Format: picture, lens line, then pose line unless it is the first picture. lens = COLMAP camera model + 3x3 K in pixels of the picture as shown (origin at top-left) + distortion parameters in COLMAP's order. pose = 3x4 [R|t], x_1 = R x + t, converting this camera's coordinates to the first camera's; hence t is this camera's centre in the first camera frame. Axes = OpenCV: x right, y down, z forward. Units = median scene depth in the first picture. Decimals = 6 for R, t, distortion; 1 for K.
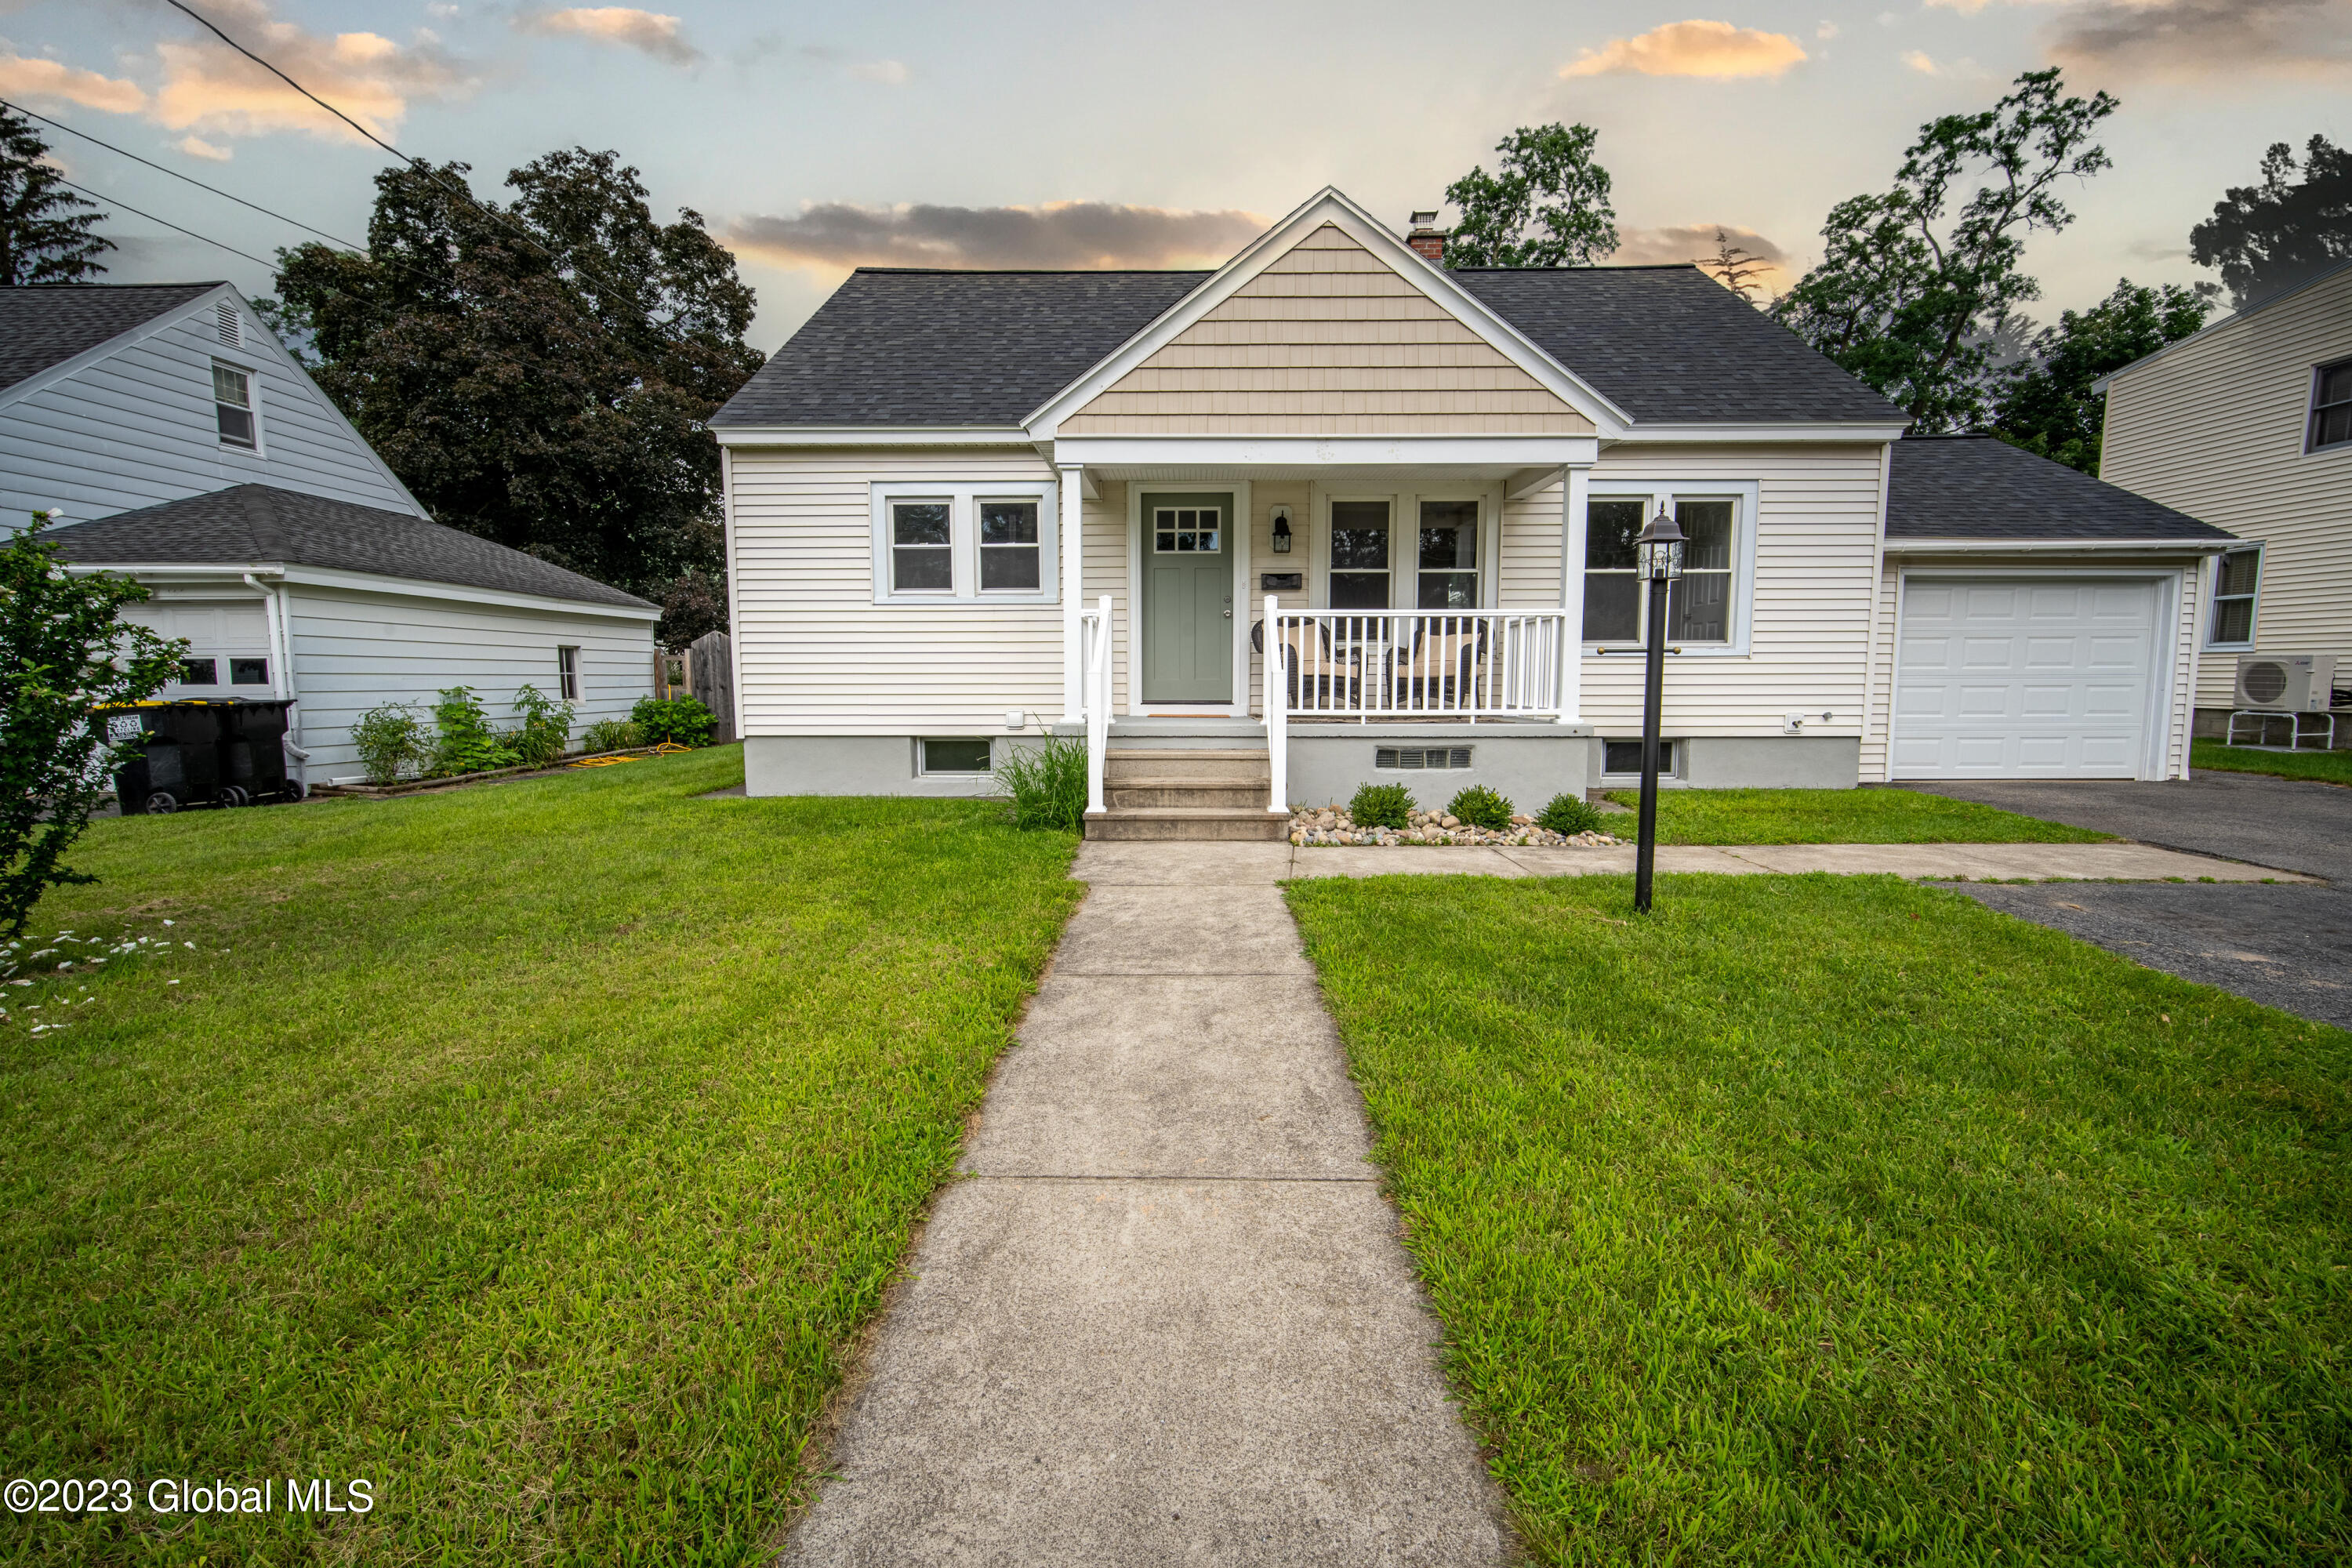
lens RADIAL K [[1002.0, 0, 1176.0], [0, 1002.0, 784.0], [0, 0, 1]] dist [-0.012206, 0.003271]
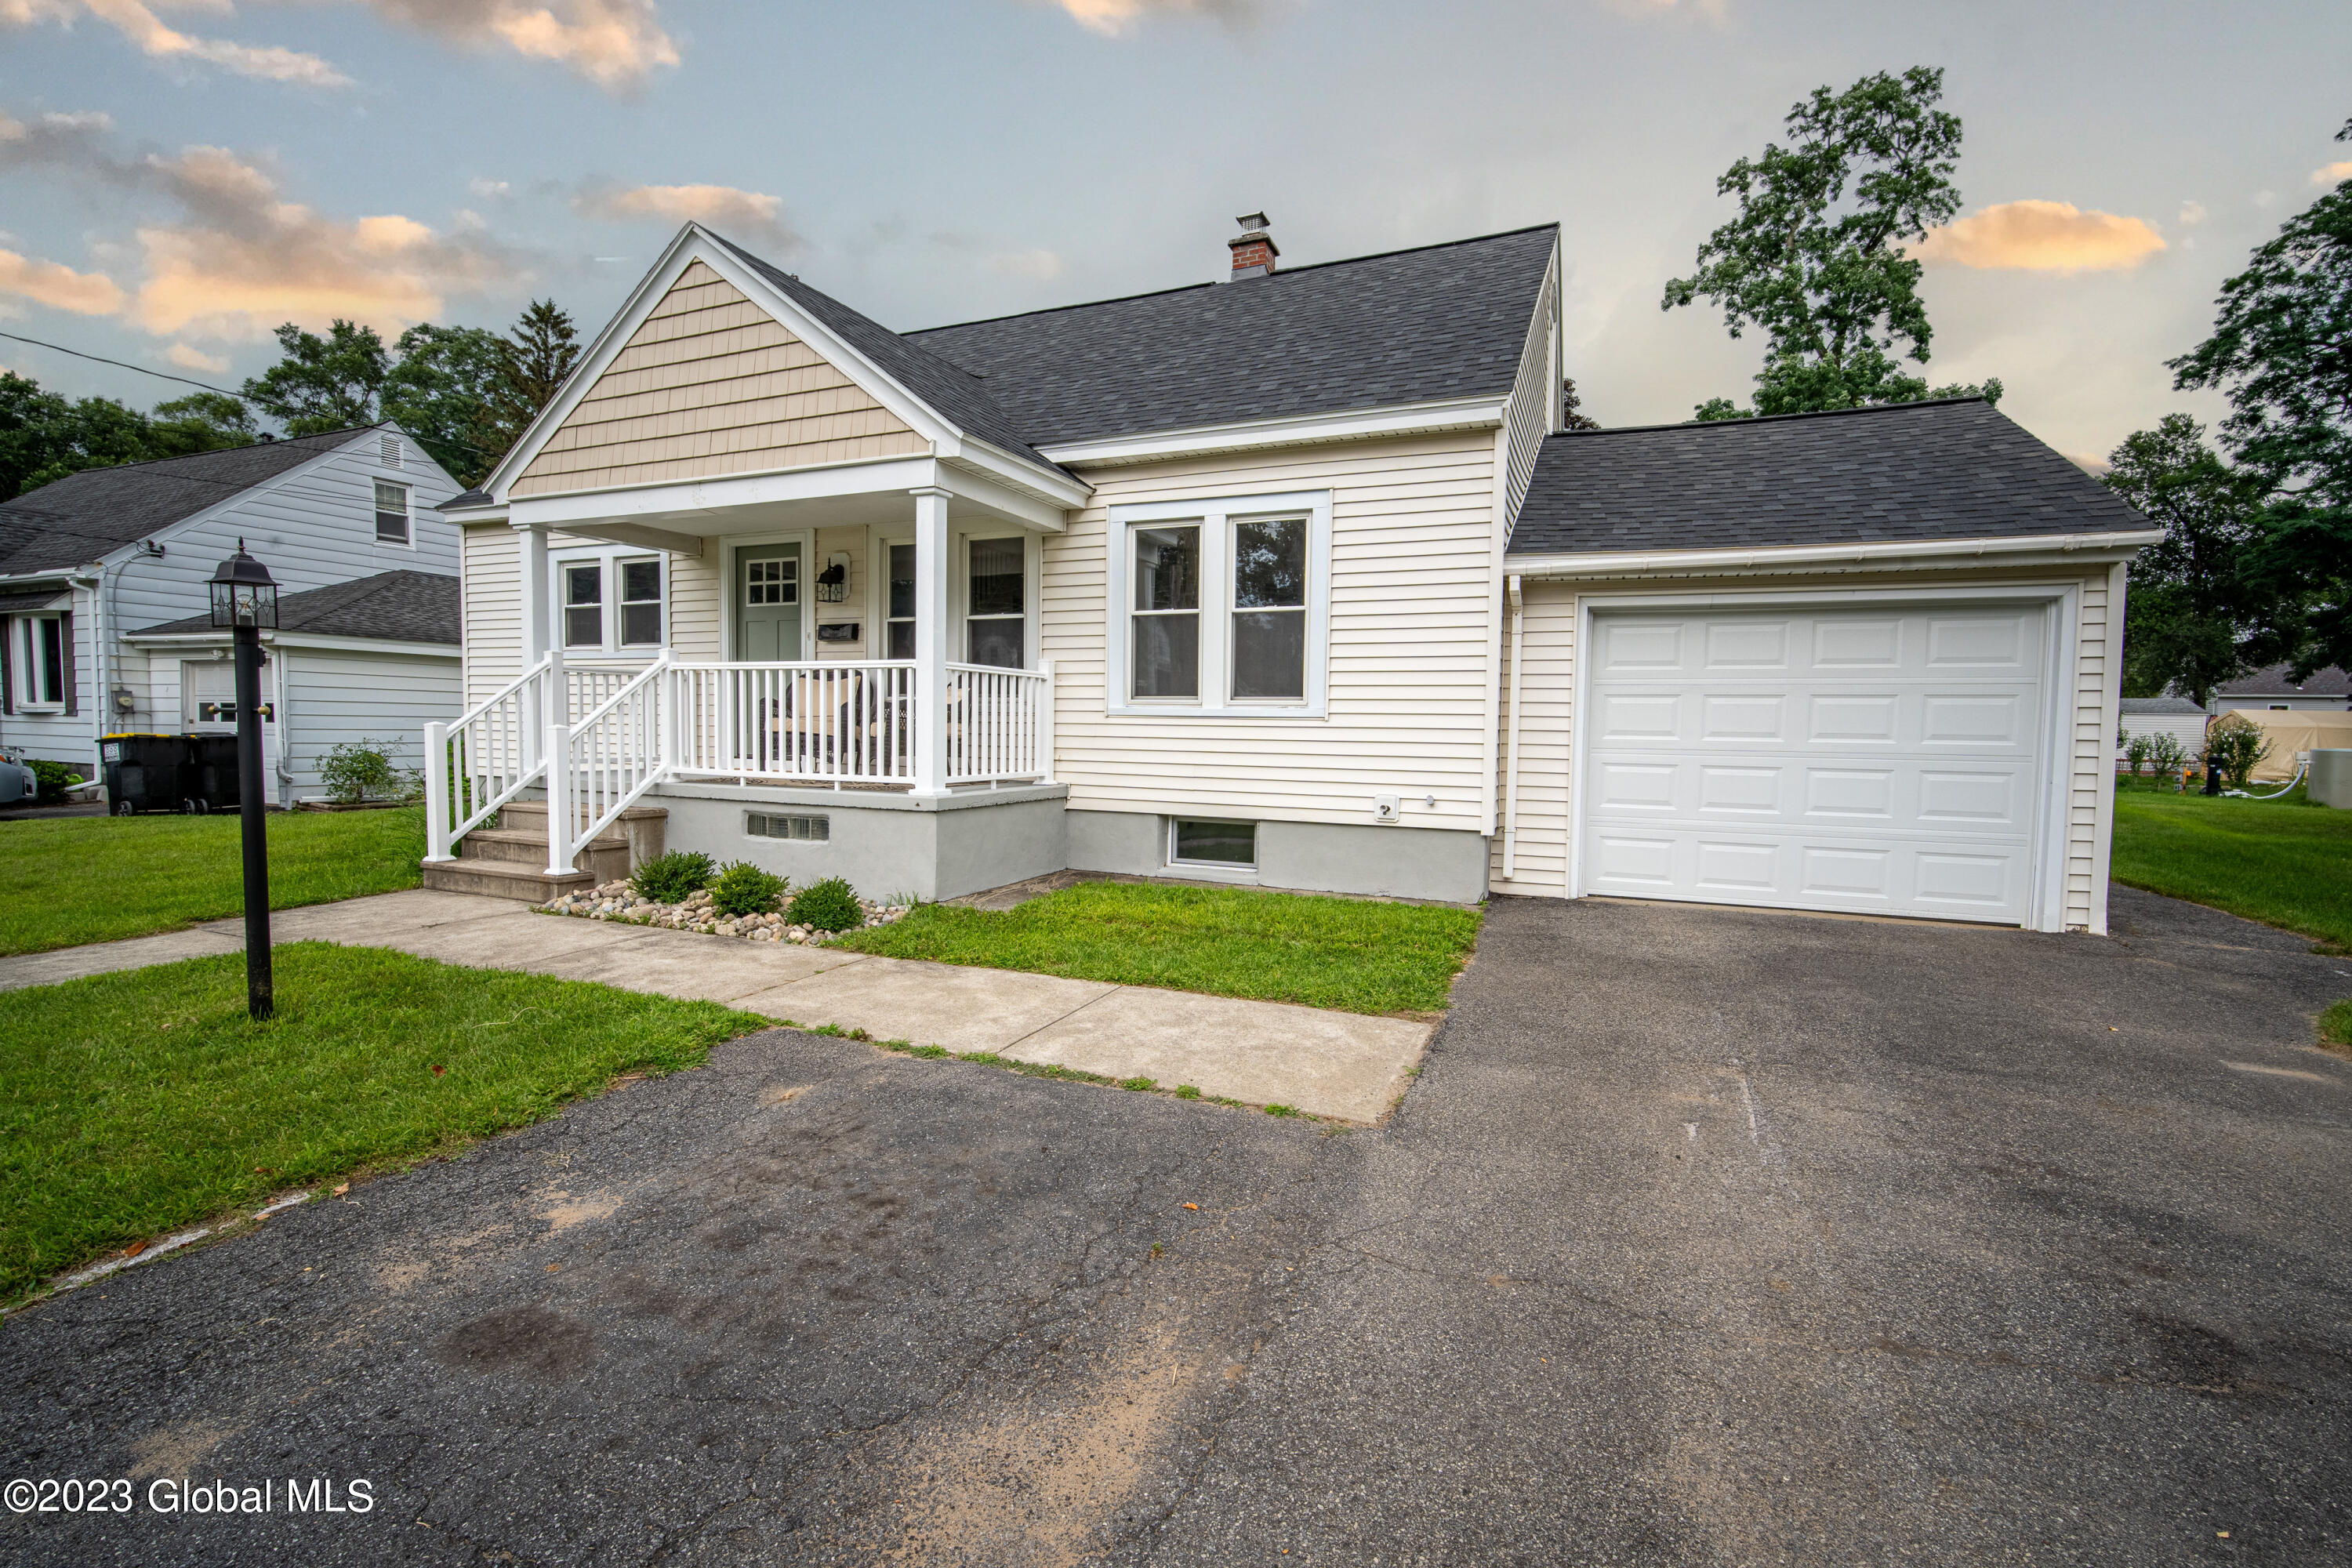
lens RADIAL K [[1002.0, 0, 1176.0], [0, 1002.0, 784.0], [0, 0, 1]] dist [-0.012206, 0.003271]
pose [[0.929301, 0.038616, -0.367300, 0.724074], [-0.056904, 0.997614, -0.039087, -0.039462], [0.364914, 0.057224, 0.929281, 0.239788]]
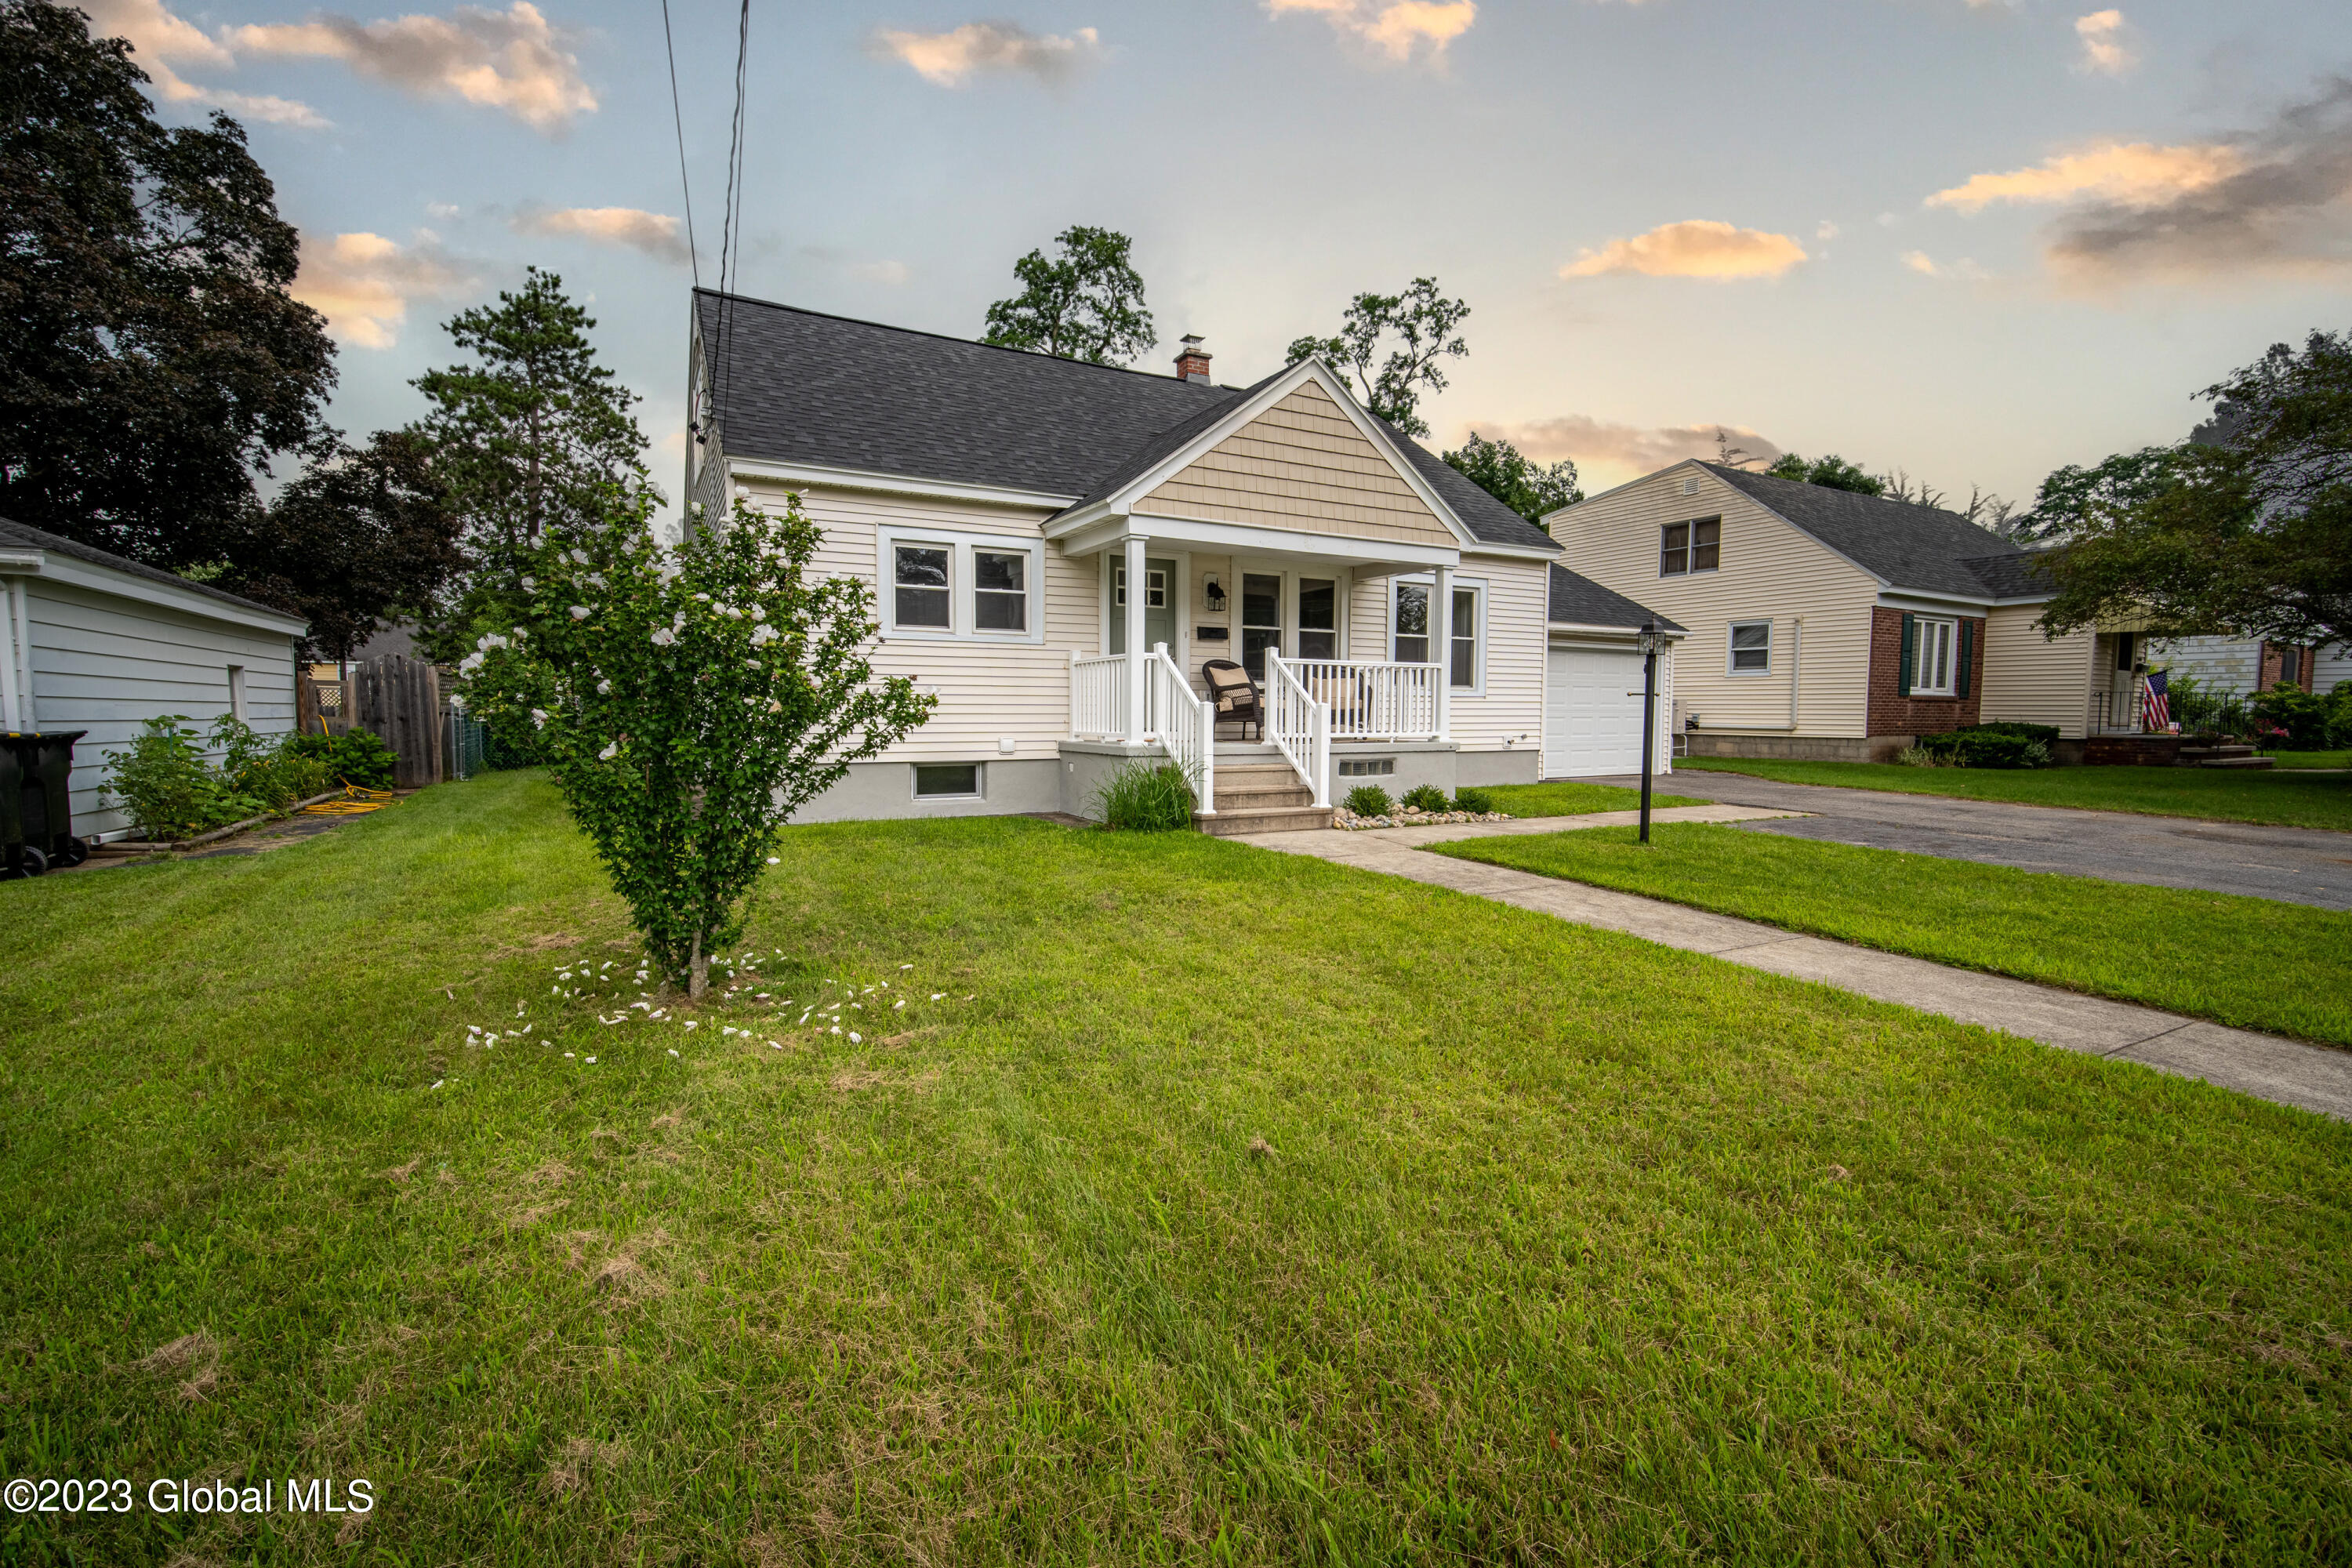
lens RADIAL K [[1004.8, 0, 1176.0], [0, 1004.8, 784.0], [0, 0, 1]] dist [-0.011406, 0.000068]
pose [[0.872207, -0.030535, 0.488182, -0.538160], [0.047542, 0.998616, -0.022480, 0.012464], [-0.486820, 0.042817, 0.872452, -0.068408]]
